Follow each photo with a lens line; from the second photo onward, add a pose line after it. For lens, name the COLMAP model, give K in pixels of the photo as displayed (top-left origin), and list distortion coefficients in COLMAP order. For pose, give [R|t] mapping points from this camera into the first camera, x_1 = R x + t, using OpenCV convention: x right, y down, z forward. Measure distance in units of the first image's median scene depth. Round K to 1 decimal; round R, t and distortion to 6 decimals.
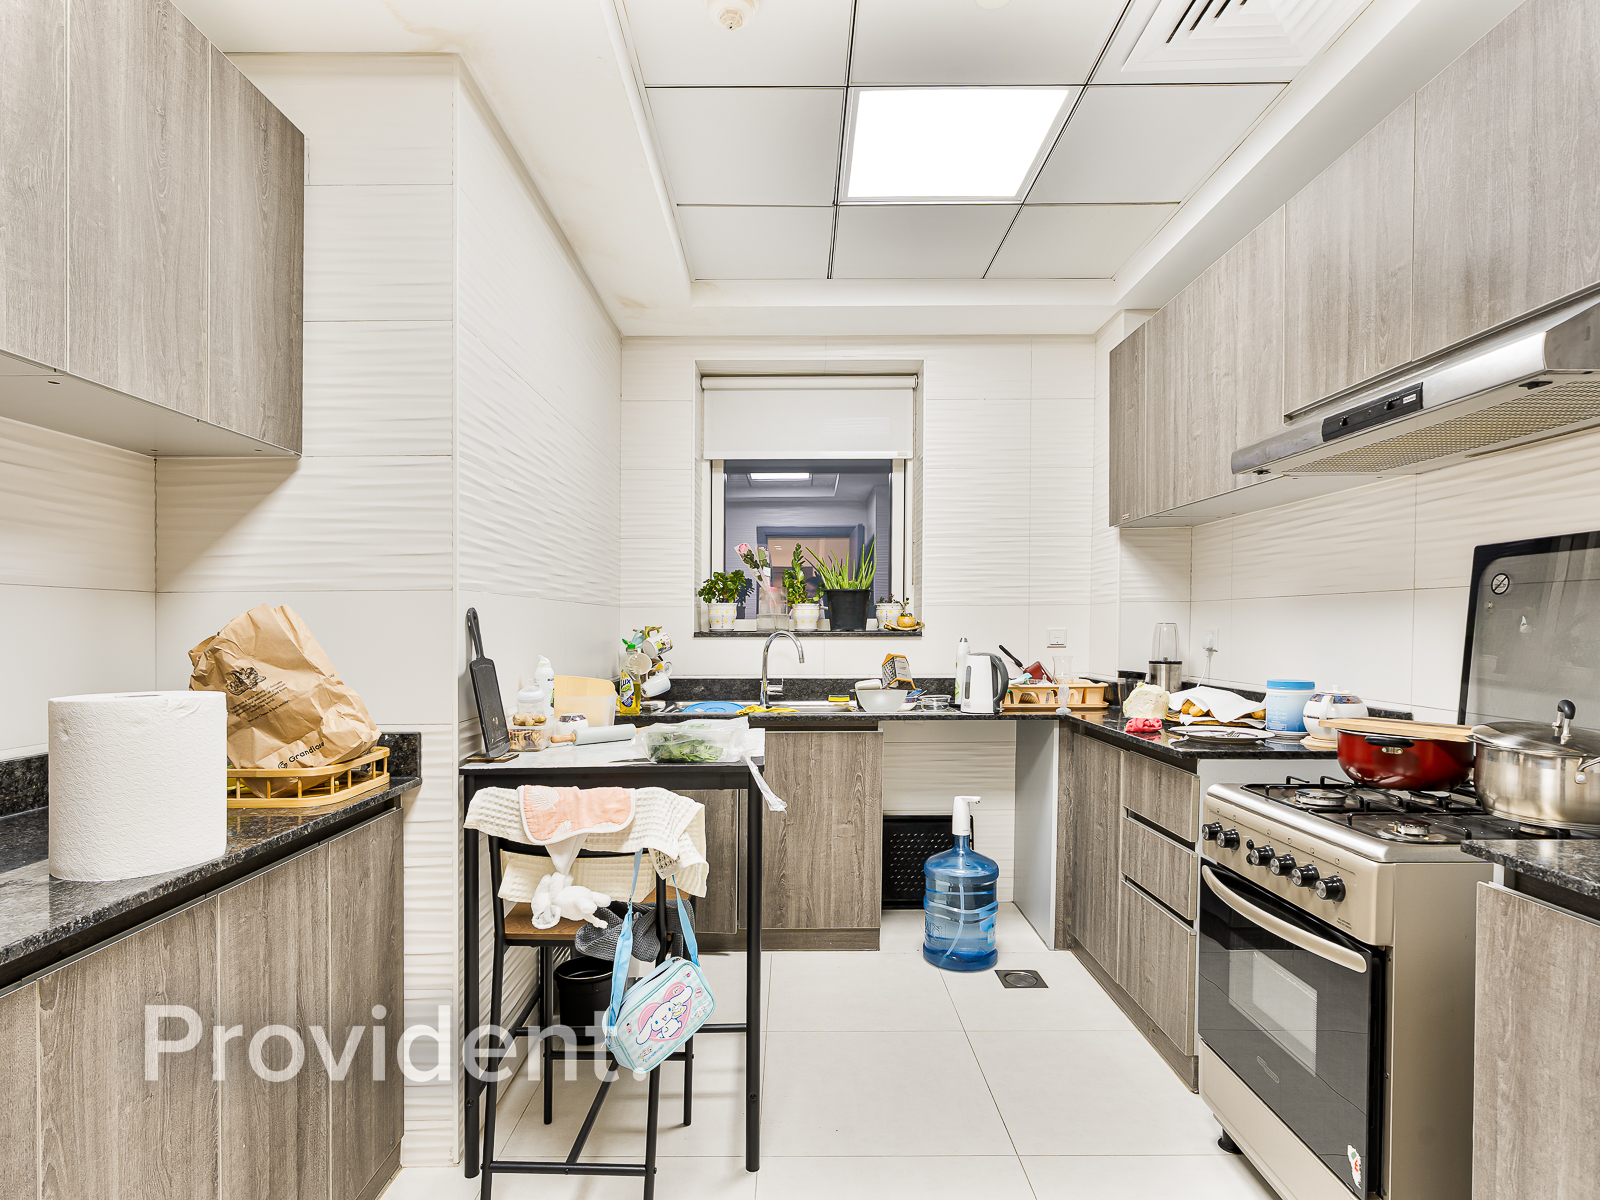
lens RADIAL K [[752.7, 0, 796.6], [0, 752.7, 626.3], [0, 0, 1]] dist [-0.002048, 0.001636]
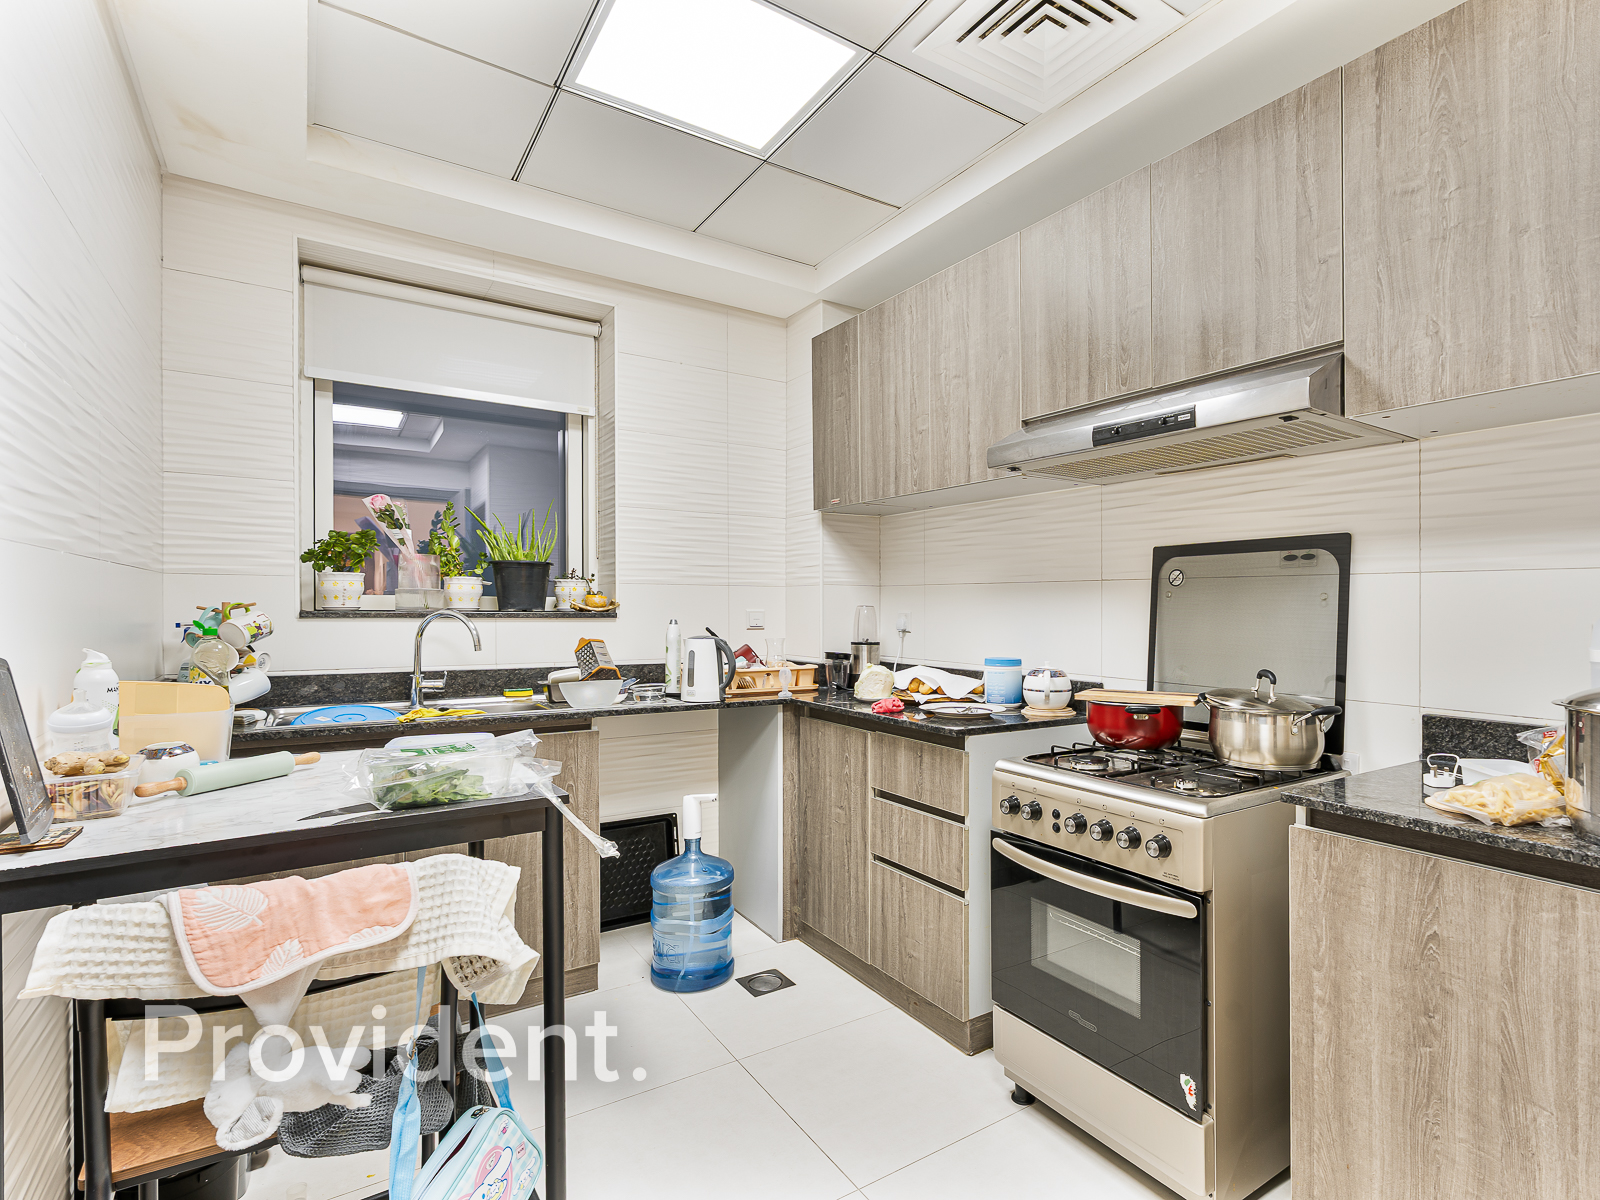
lens RADIAL K [[751.2, 0, 803.1], [0, 751.2, 609.9], [0, 0, 1]] dist [-0.011431, 0.005796]
pose [[0.838102, 0.008282, 0.545451, -0.203498], [-0.010255, 0.999947, 0.000575, 0.002343], [-0.545418, -0.006075, 0.838142, 0.219832]]
